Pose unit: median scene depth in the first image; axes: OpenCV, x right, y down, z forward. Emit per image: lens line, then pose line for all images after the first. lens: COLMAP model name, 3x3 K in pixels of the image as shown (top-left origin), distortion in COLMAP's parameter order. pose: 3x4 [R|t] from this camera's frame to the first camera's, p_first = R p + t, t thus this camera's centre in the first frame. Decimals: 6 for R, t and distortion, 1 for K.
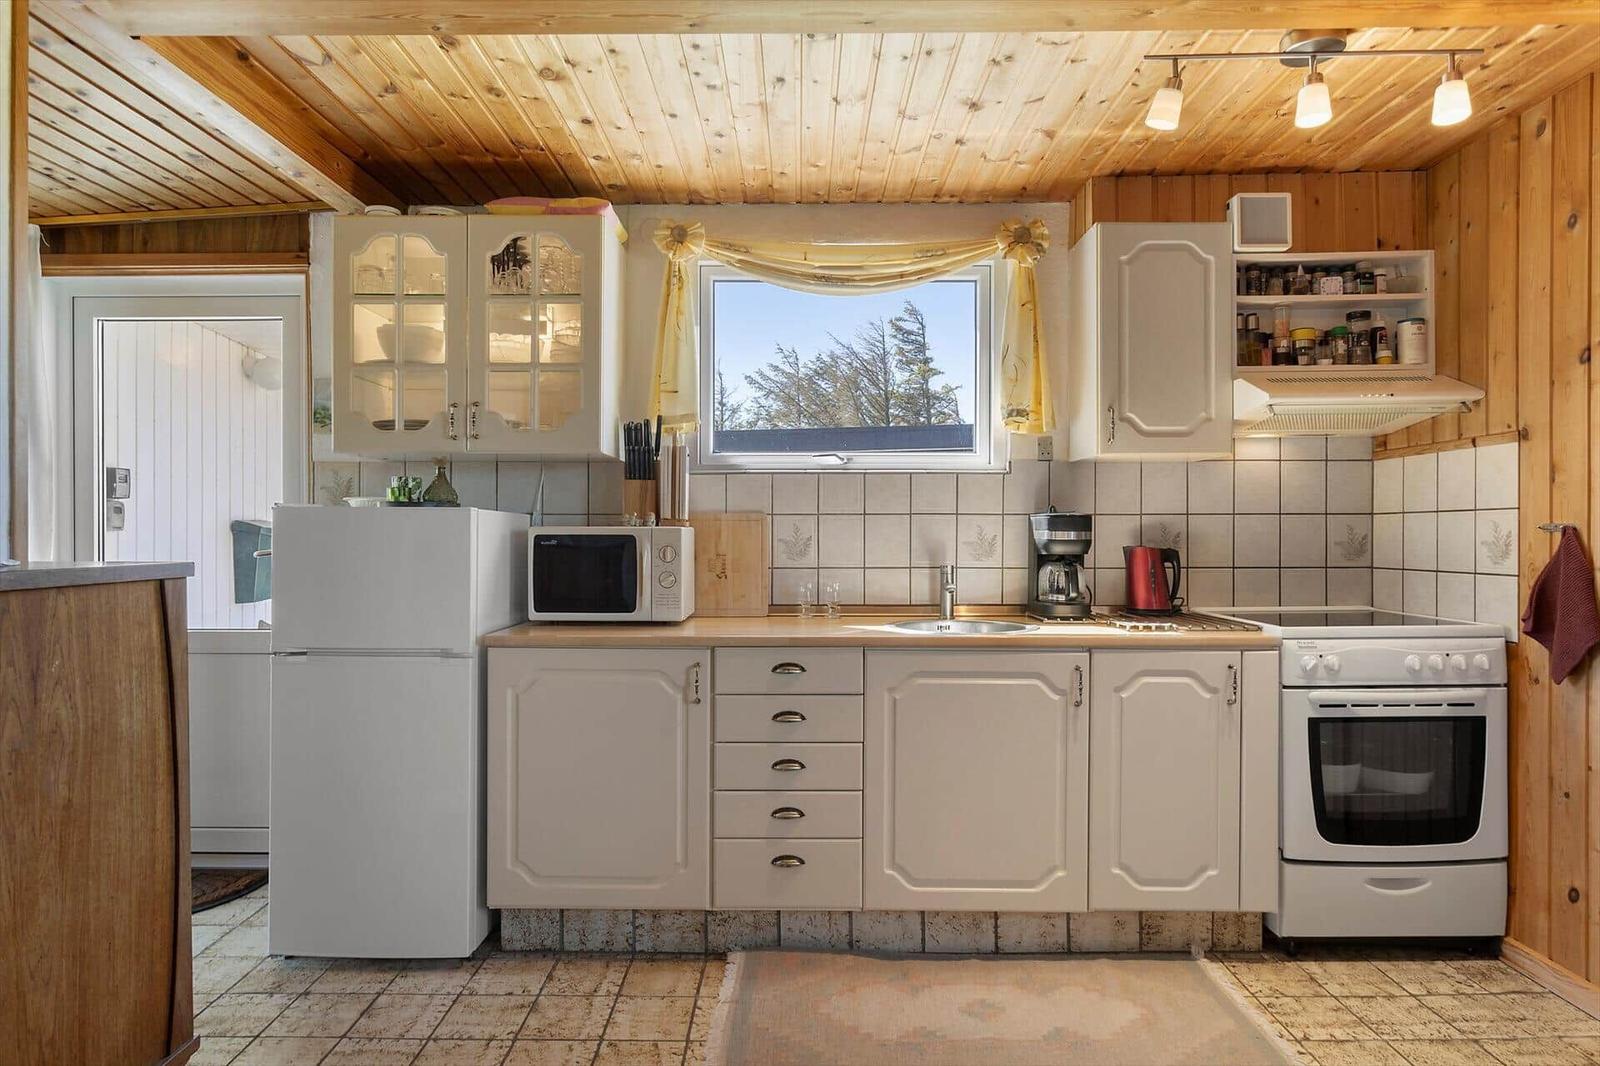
lens RADIAL K [[891.6, 0, 808.3], [0, 891.6, 533.1], [0, 0, 1]] dist [-0.002070, -0.000015]
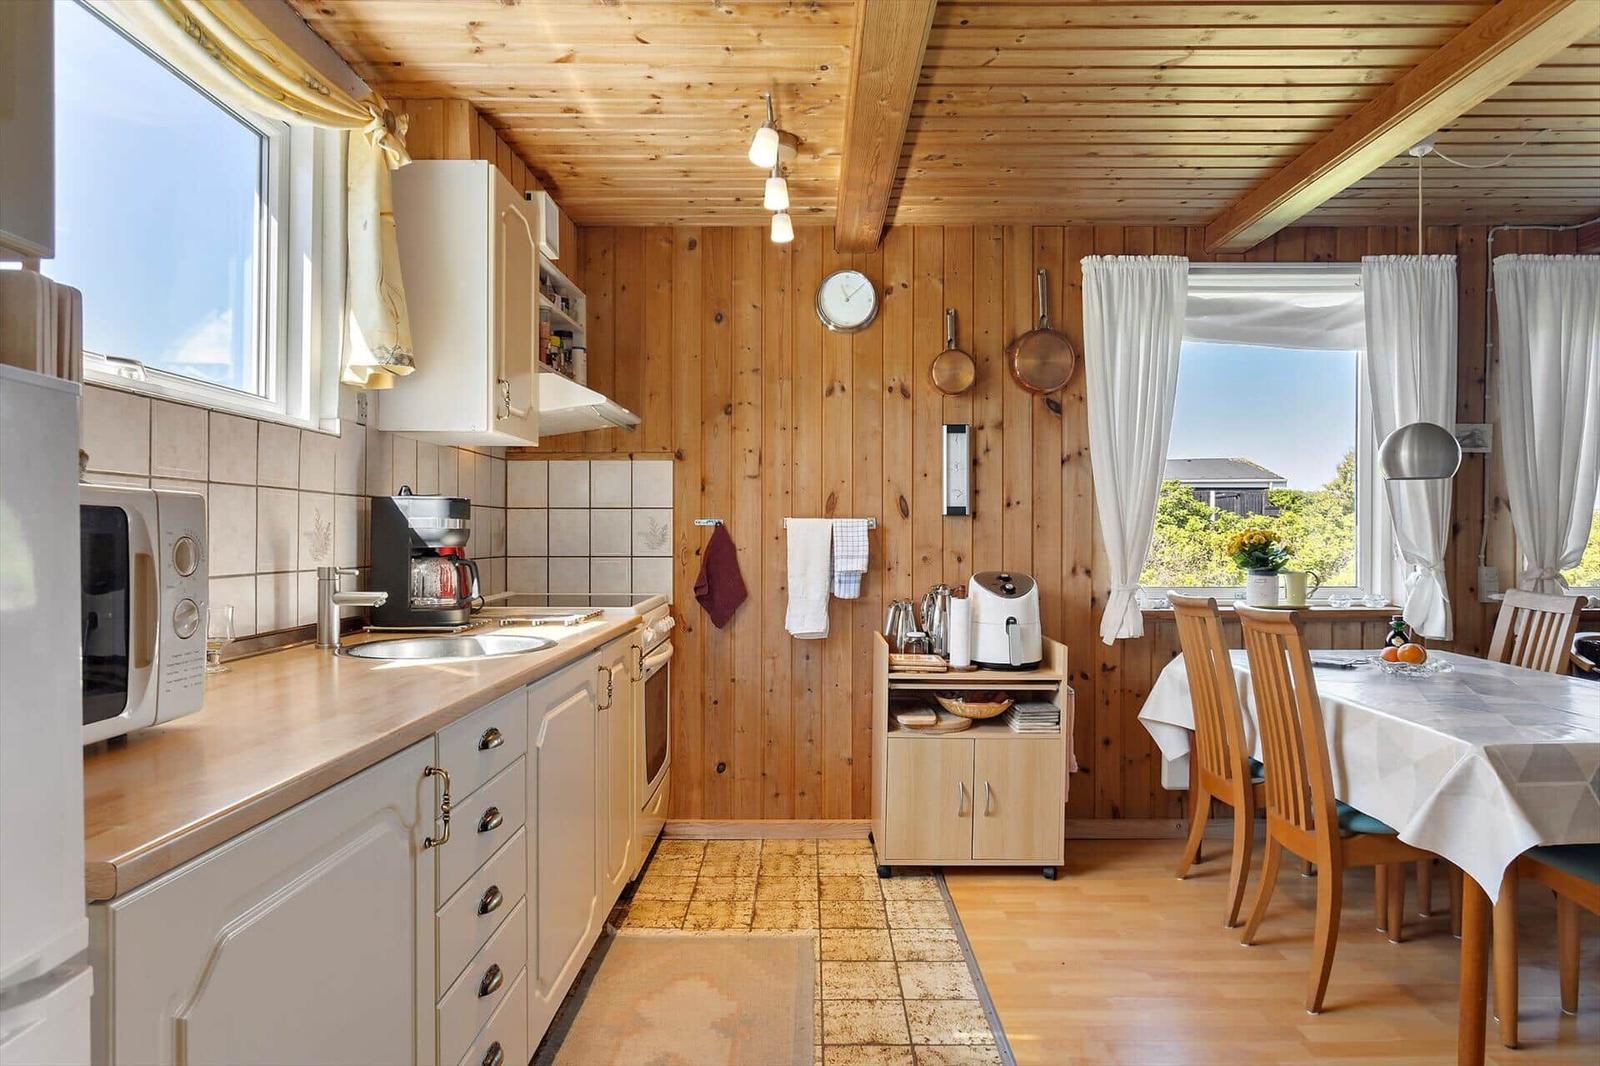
lens RADIAL K [[933.8, 0, 769.6], [0, 933.8, 536.7], [0, 0, 1]] dist [-0.000730, 0.000080]
pose [[0.028380, -0.001273, 0.999596, -0.565718], [-0.004973, 0.999987, 0.001414, 0.011574], [-0.999585, -0.005011, 0.028373, 0.694355]]
